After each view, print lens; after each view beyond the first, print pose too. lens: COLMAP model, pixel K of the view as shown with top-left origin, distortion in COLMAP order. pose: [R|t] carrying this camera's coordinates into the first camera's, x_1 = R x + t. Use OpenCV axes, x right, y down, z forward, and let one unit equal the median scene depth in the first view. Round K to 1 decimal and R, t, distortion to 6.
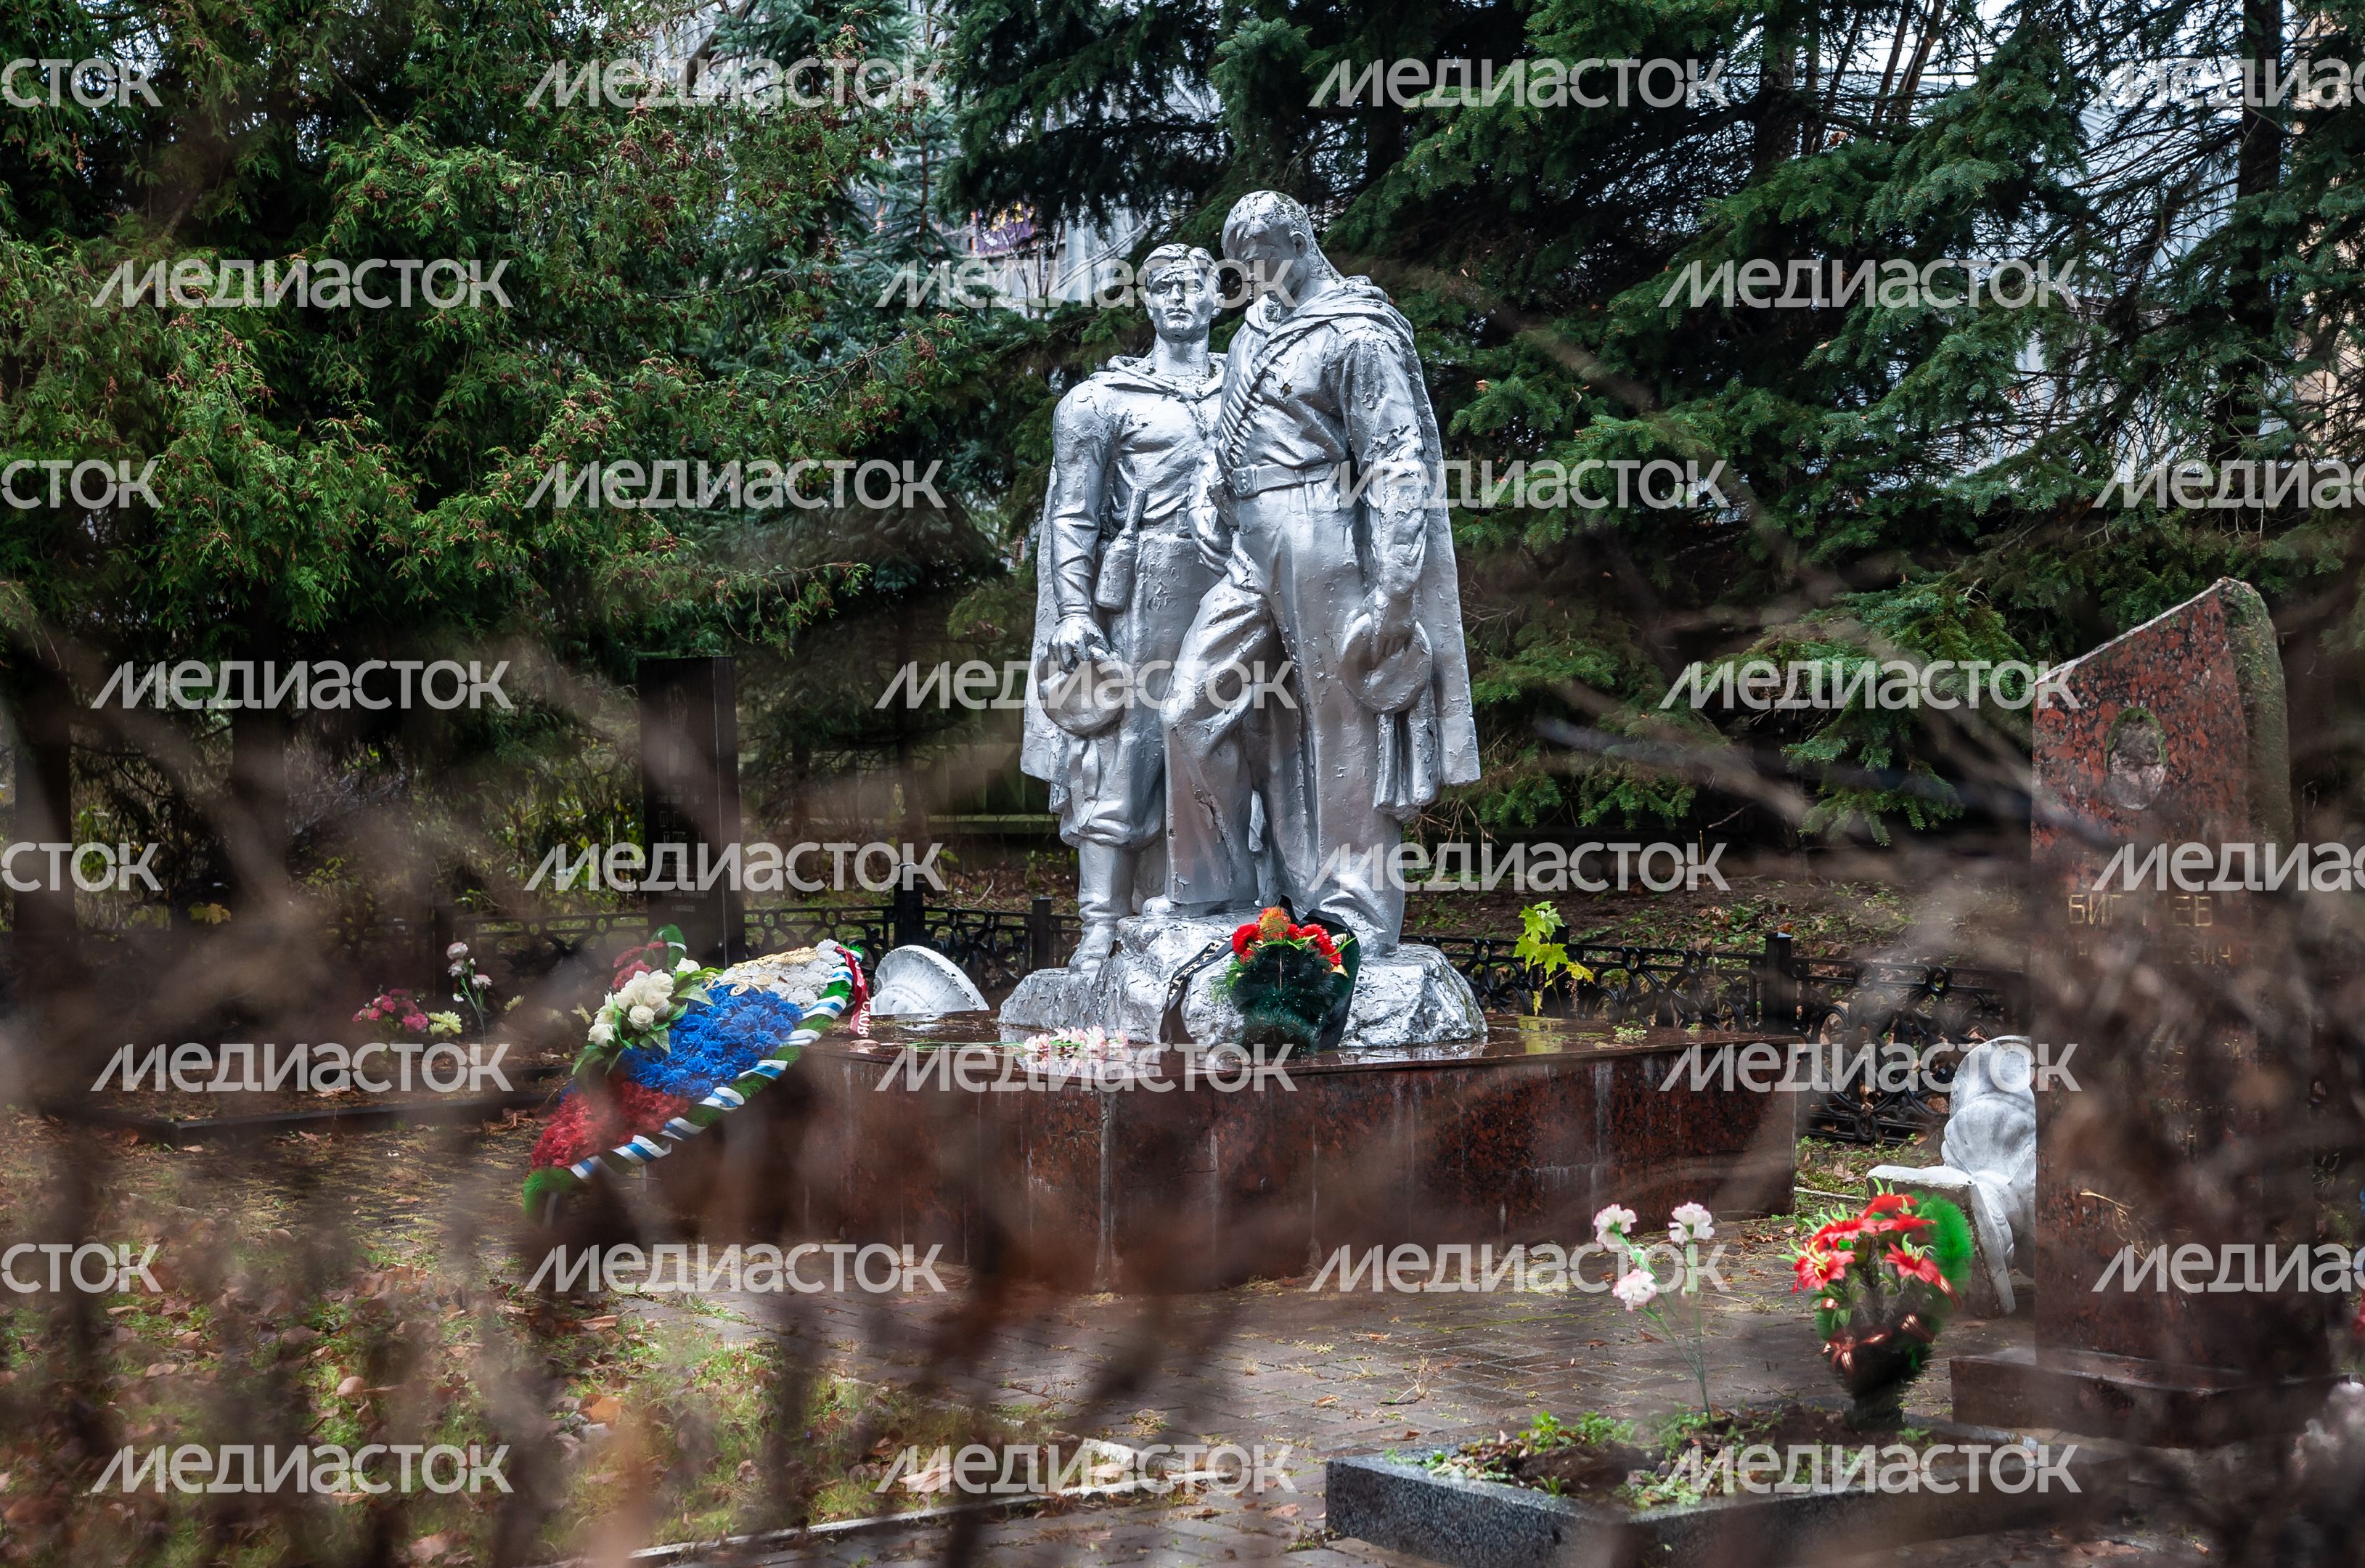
lens RADIAL K [[3820.1, 0, 1182.5], [0, 3820.1, 784.0], [0, 0, 1]] dist [0.156120, 0.001631]
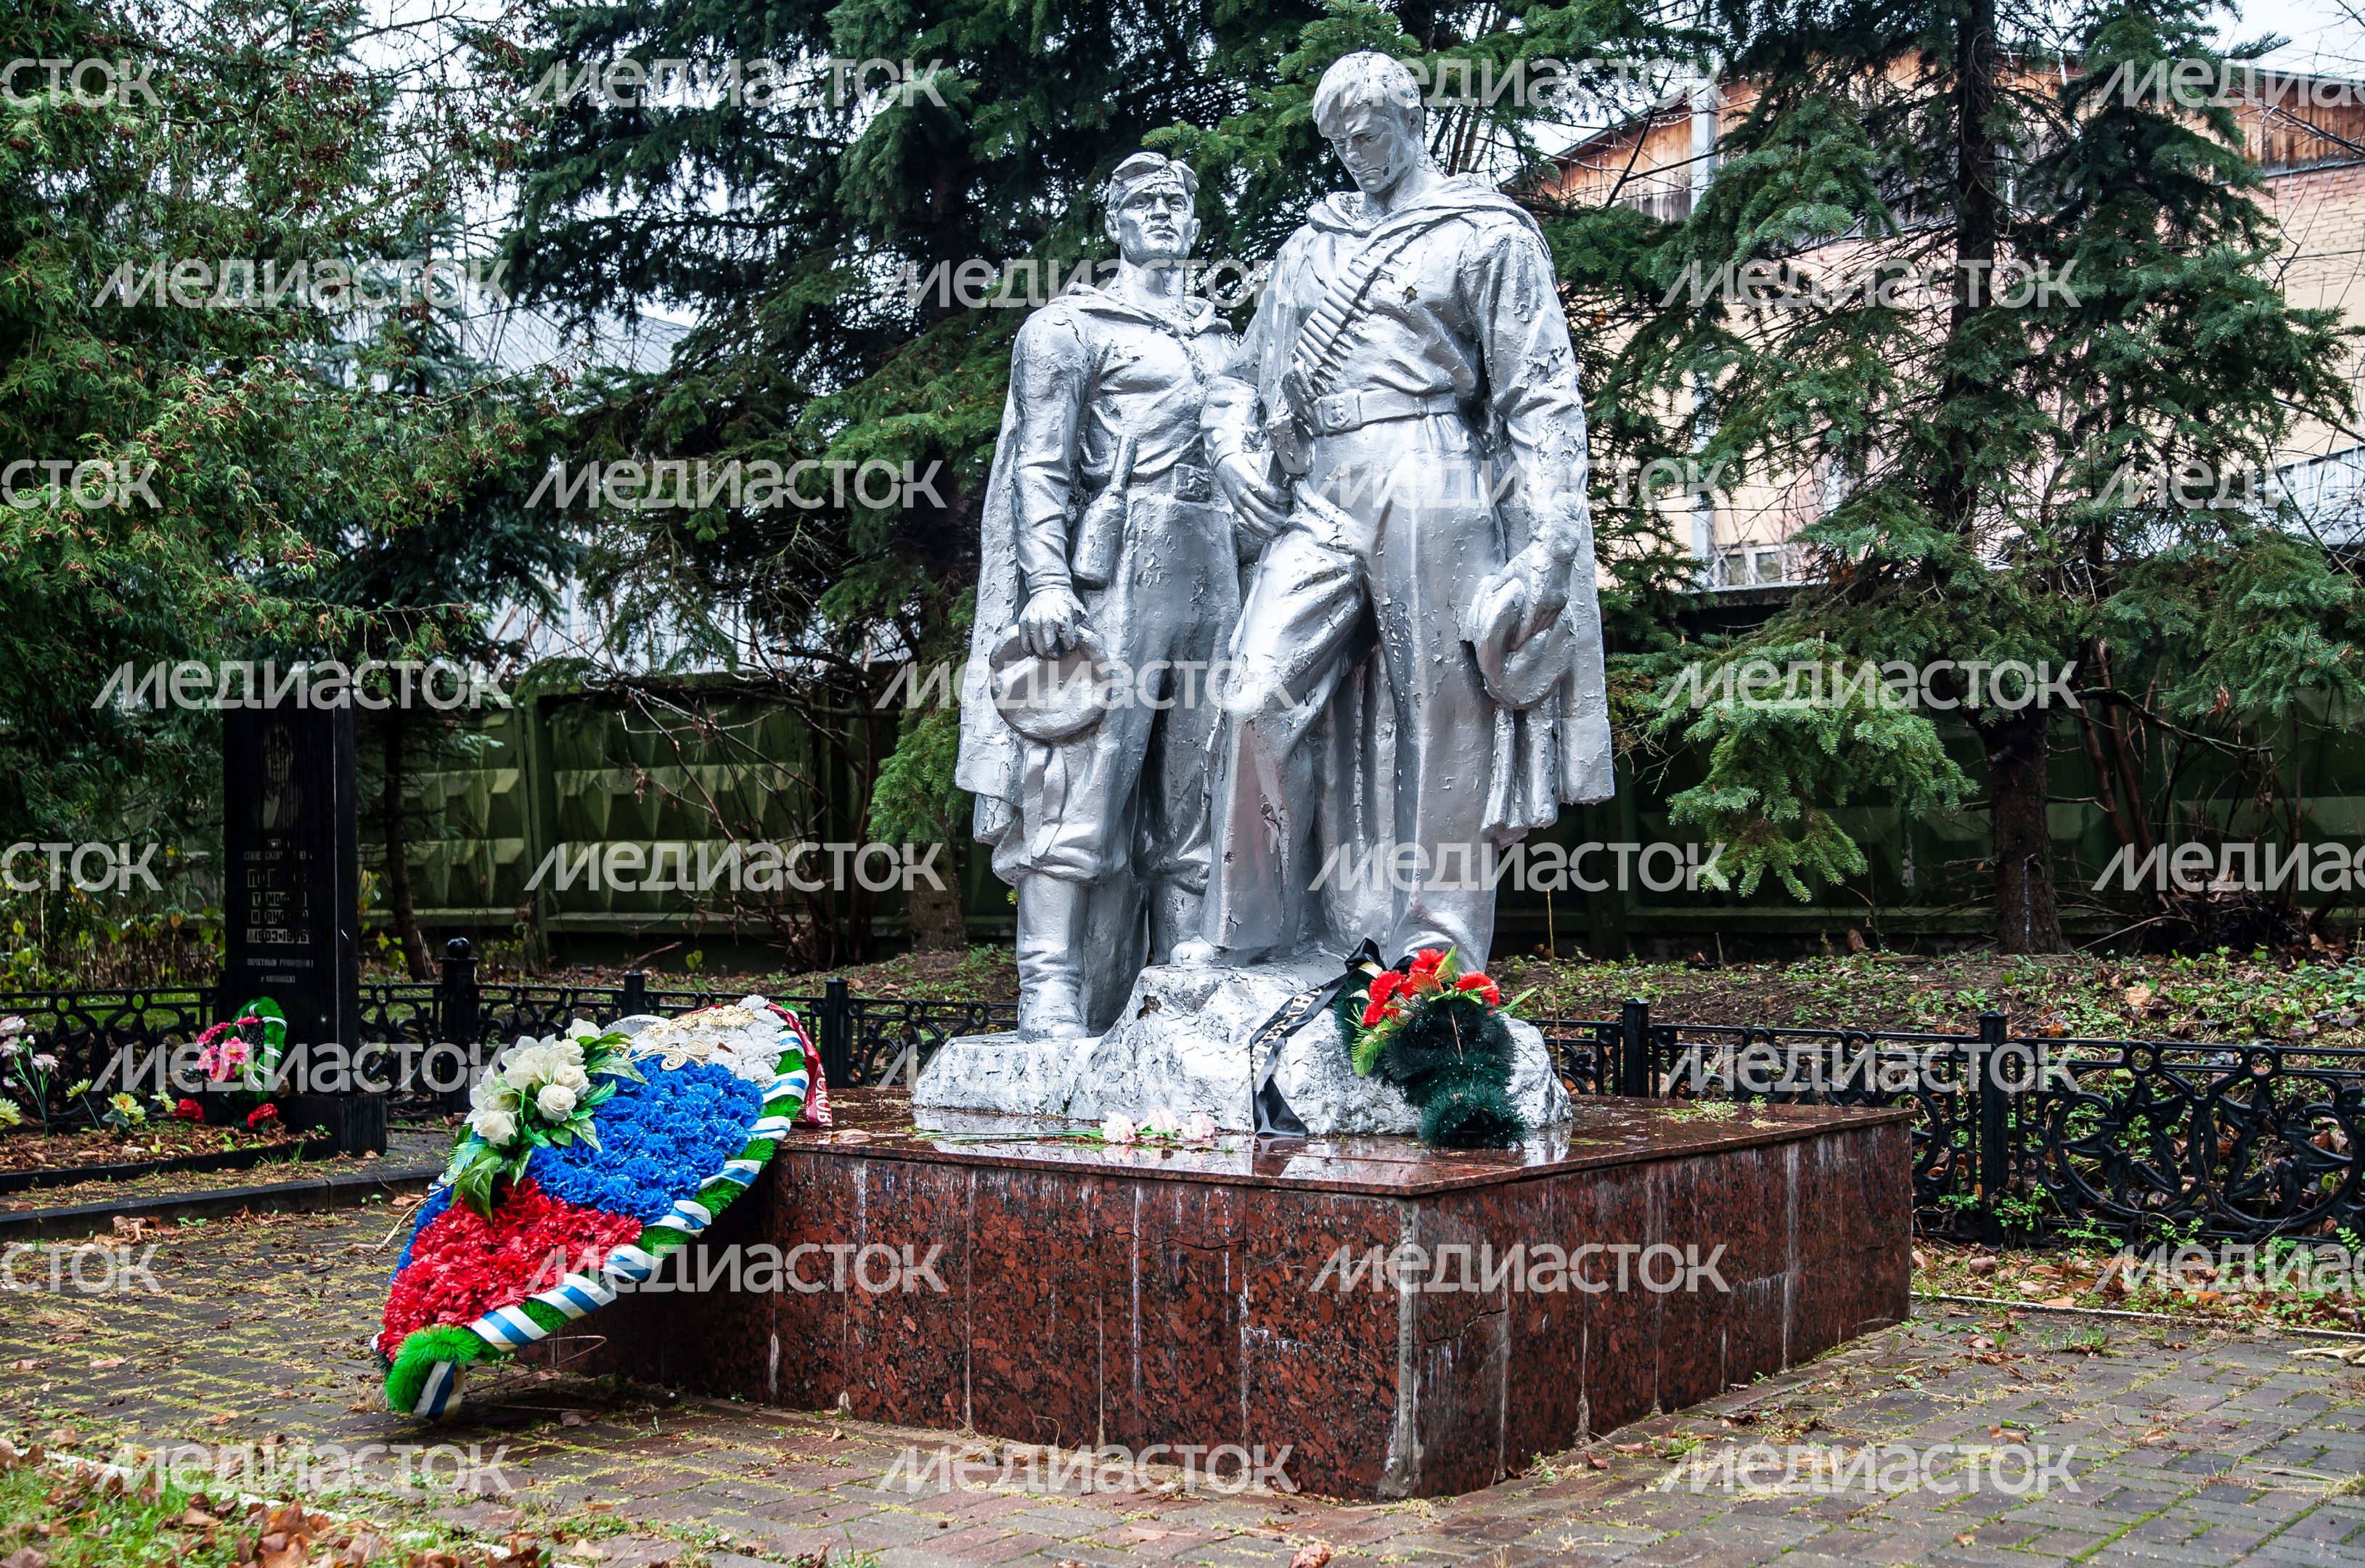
lens RADIAL K [[2650.1, 0, 1182.5], [0, 2650.1, 784.0], [0, 0, 1]] dist [0.004488, 0.016701]
pose [[0.942932, 0.028678, 0.331749, -0.189790], [-0.009830, 0.998248, -0.058353, 0.029318], [-0.332841, 0.051762, 0.941561, 0.489569]]
